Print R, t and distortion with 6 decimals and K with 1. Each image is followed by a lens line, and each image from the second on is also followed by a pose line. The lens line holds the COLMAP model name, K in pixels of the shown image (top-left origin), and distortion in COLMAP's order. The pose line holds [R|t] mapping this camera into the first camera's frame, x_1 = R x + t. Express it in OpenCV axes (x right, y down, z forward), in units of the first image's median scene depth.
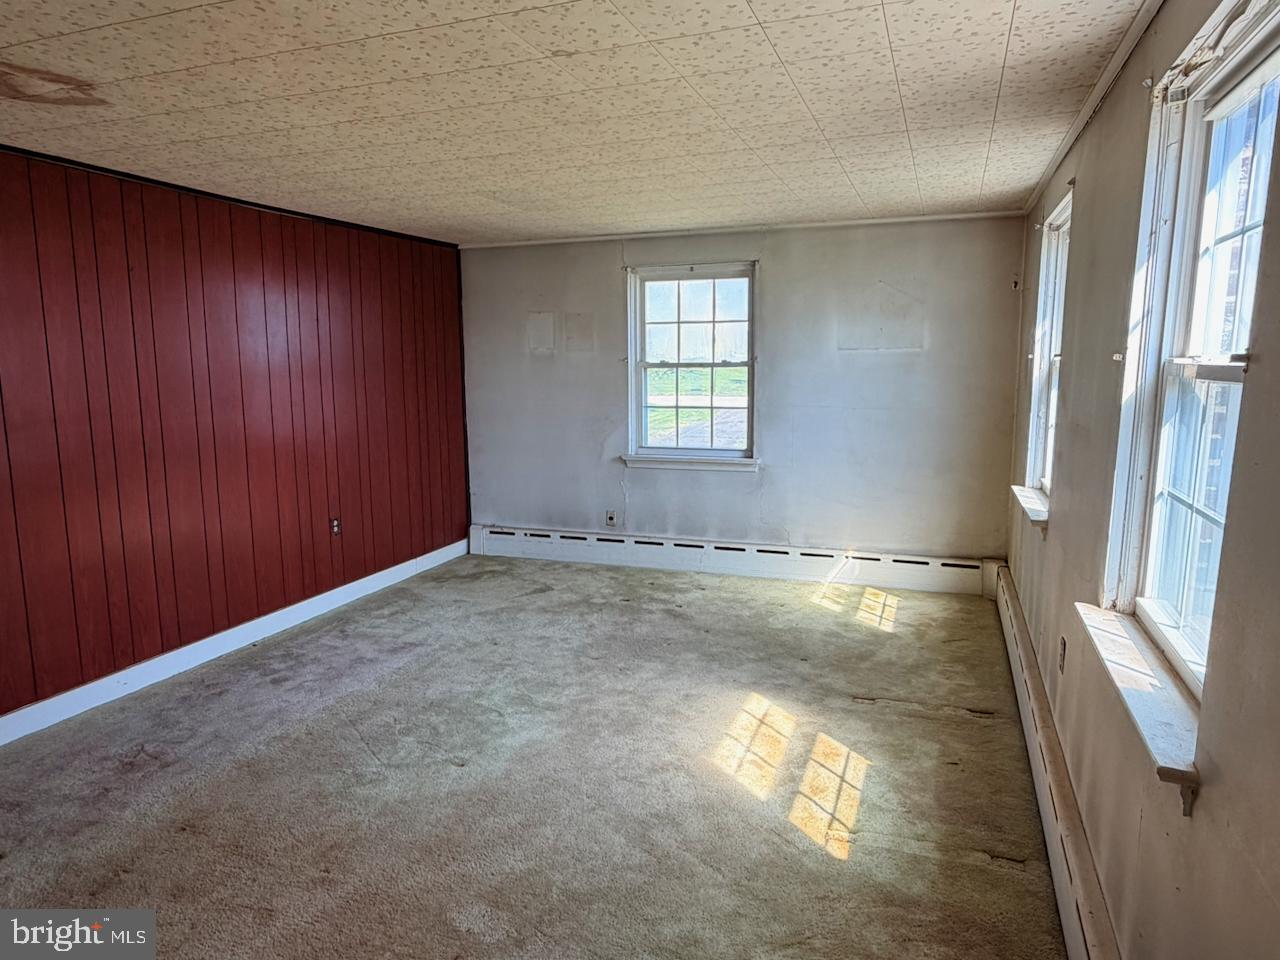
lens RADIAL K [[821.5, 0, 640.0], [0, 821.5, 480.0], [0, 0, 1]] dist [-0.017544, 0.000401]
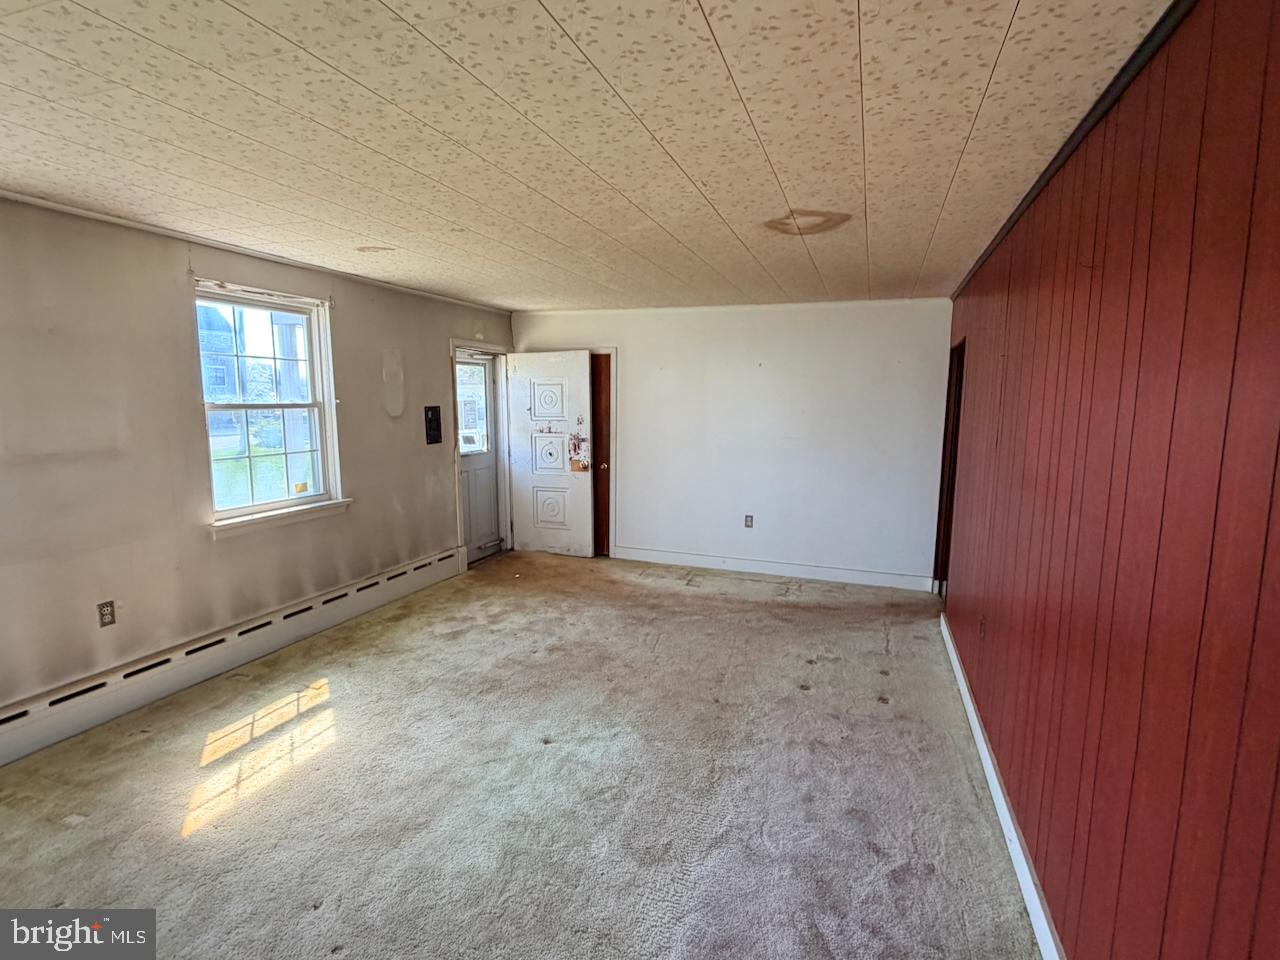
lens RADIAL K [[642.1, 0, 640.0], [0, 642.1, 480.0], [0, 0, 1]] dist [0.001254, -0.000083]
pose [[-0.999992, -0.001118, -0.003896, -0.294699], [-0.002180, 0.958669, 0.284516, -0.237961], [0.003416, 0.284522, -0.958663, 1.546584]]
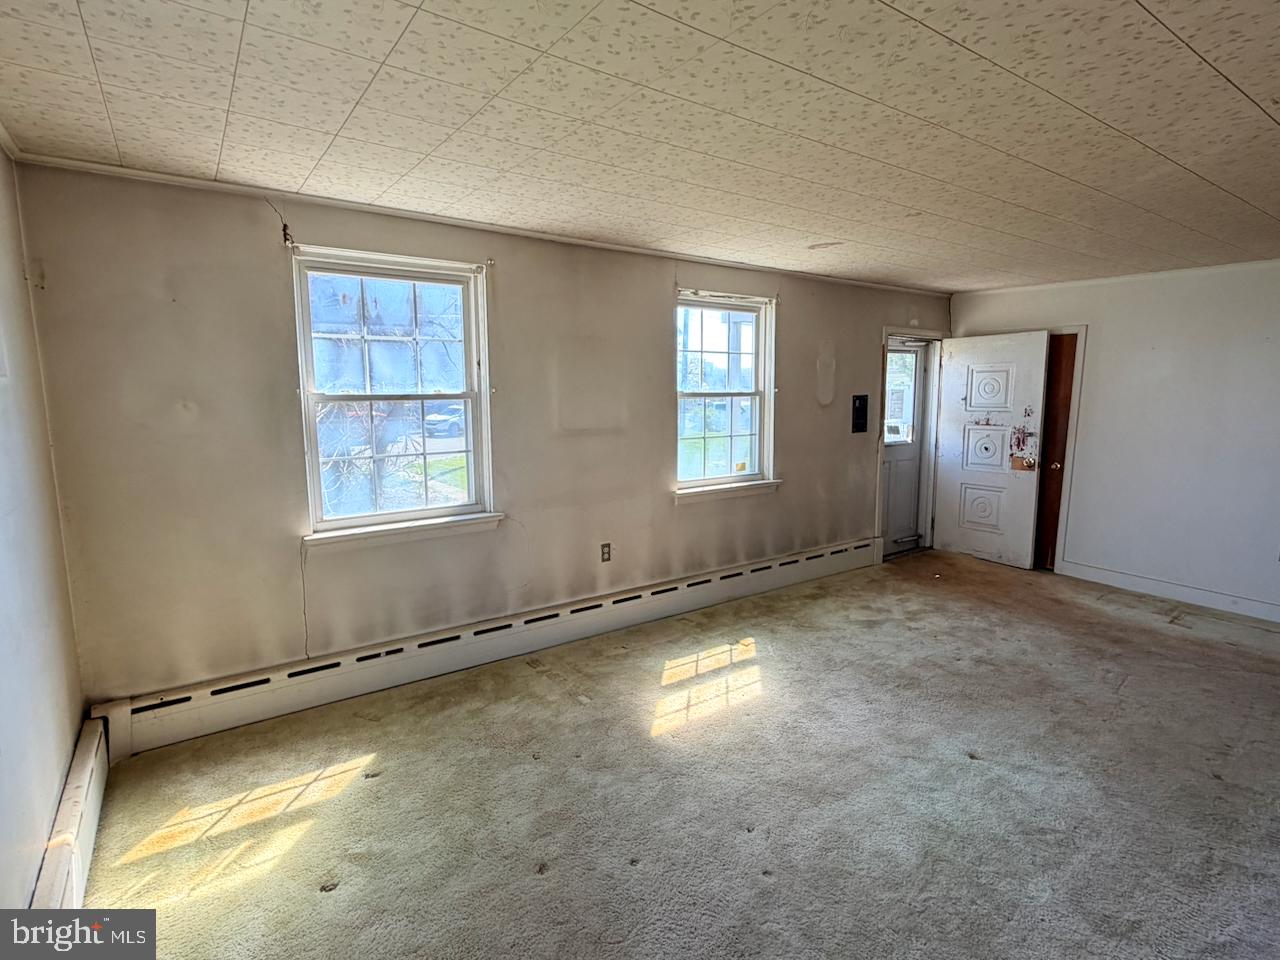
lens RADIAL K [[642.1, 0, 640.0], [0, 642.1, 480.0], [0, 0, 1]] dist [0.001254, -0.000083]
pose [[-0.818486, -0.079305, 0.569027, -0.265860], [0.095660, 0.957791, 0.271083, -0.243071], [-0.566507, 0.276310, -0.776352, 1.578567]]
